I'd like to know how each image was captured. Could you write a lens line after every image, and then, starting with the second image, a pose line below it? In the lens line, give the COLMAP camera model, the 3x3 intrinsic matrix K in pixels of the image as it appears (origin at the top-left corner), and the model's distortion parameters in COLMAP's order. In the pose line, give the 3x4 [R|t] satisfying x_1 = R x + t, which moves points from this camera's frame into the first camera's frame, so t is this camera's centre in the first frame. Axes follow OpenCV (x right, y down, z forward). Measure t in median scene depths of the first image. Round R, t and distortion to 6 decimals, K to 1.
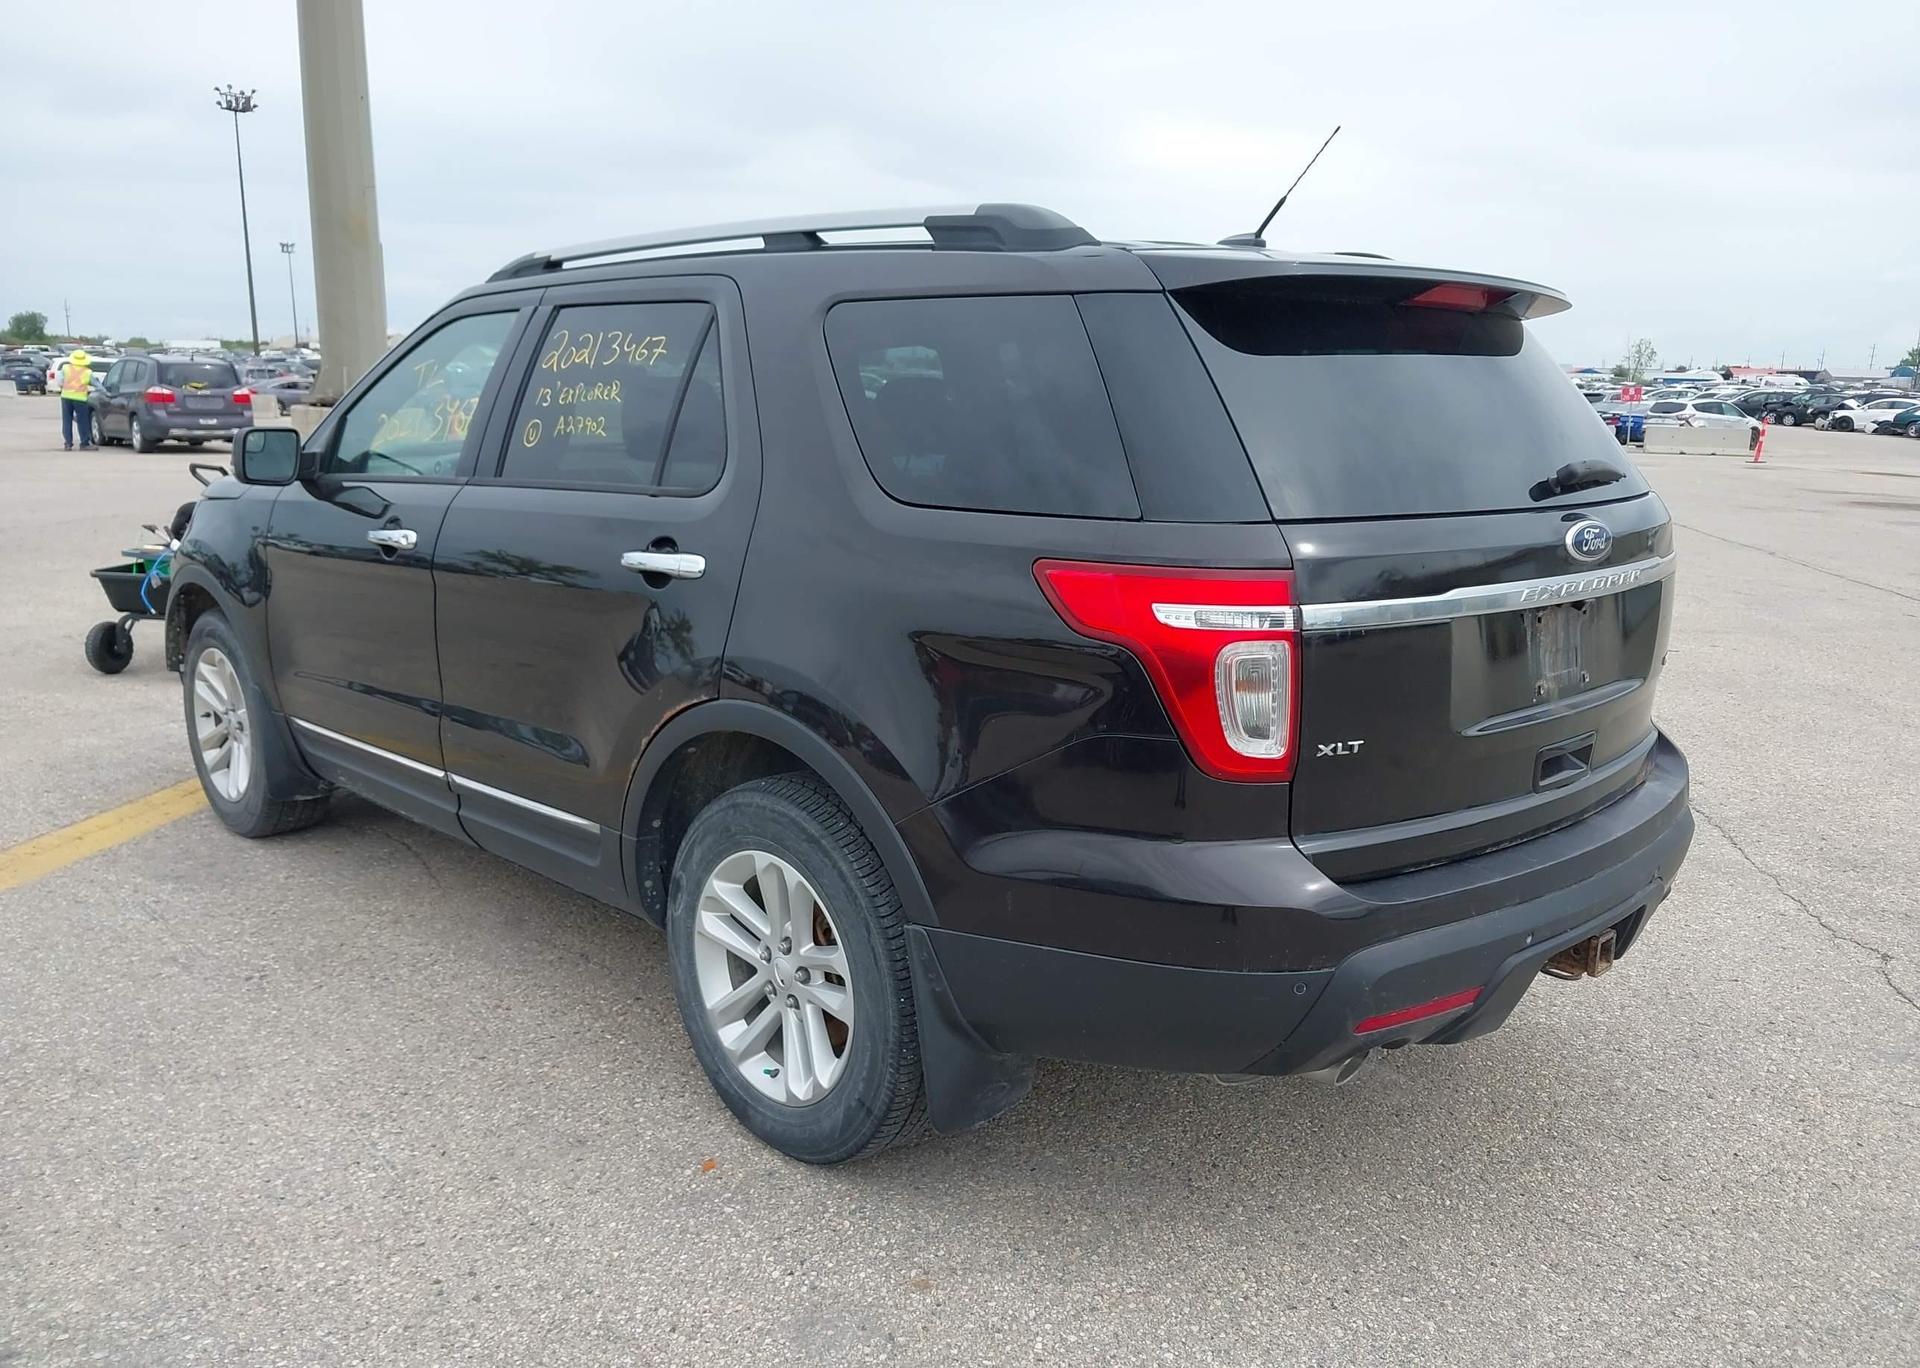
lens RADIAL K [[1564.5, 0, 956.7], [0, 1564.5, 713.7], [0, 0, 1]] dist [0.031821, -0.045225]
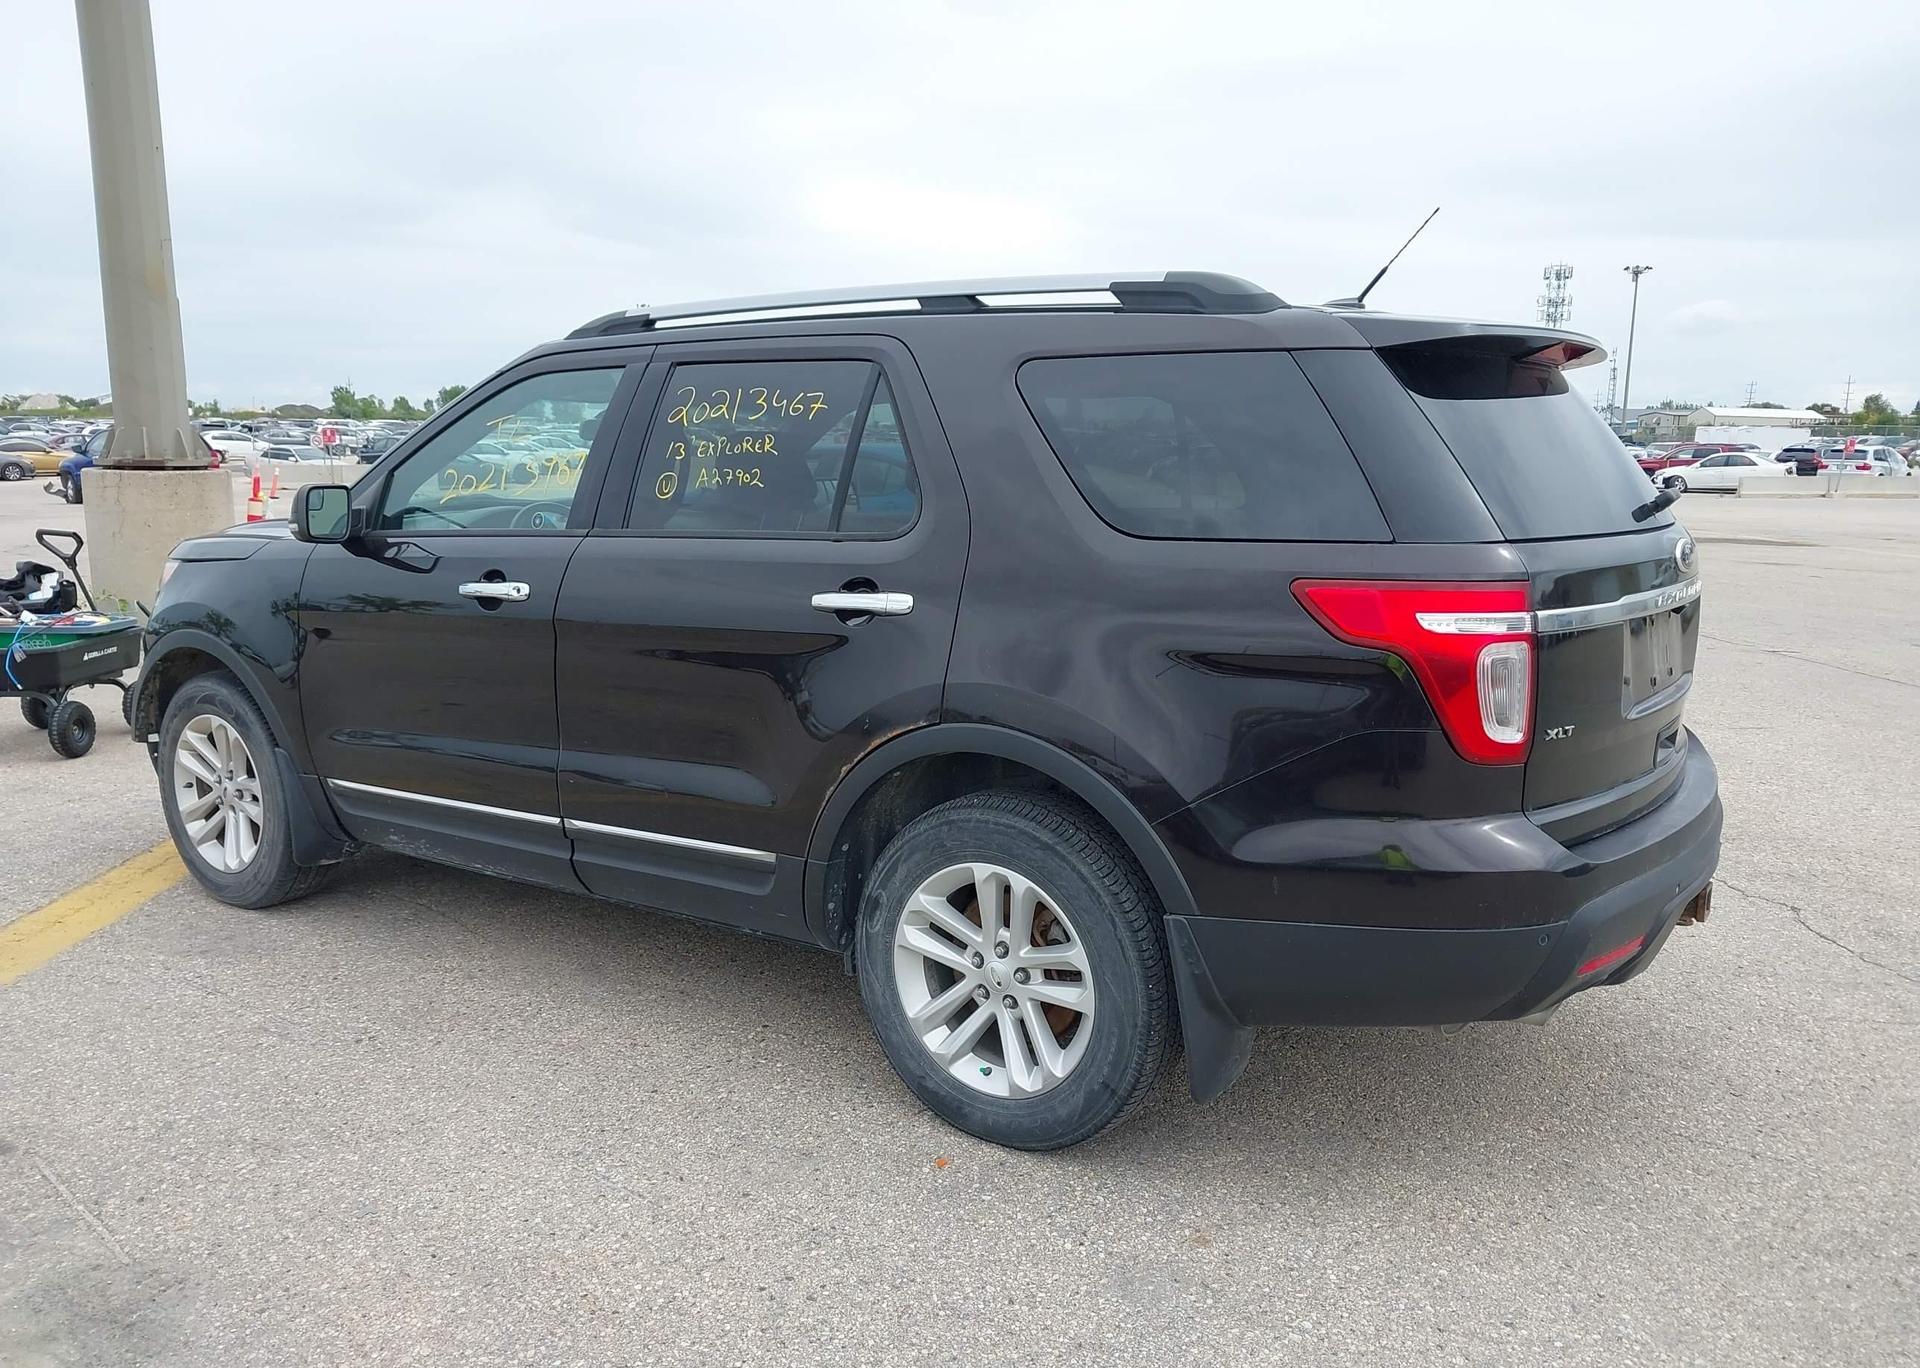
lens RADIAL K [[1564.5, 0, 955.0], [0, 1564.5, 702.9], [0, 0, 1]] dist [0.031821, -0.045225]
pose [[0.980497, -0.043578, 0.191643, -0.333517], [0.051335, 0.998043, -0.035698, 0.014858], [-0.189712, 0.044840, 0.980815, -0.056284]]
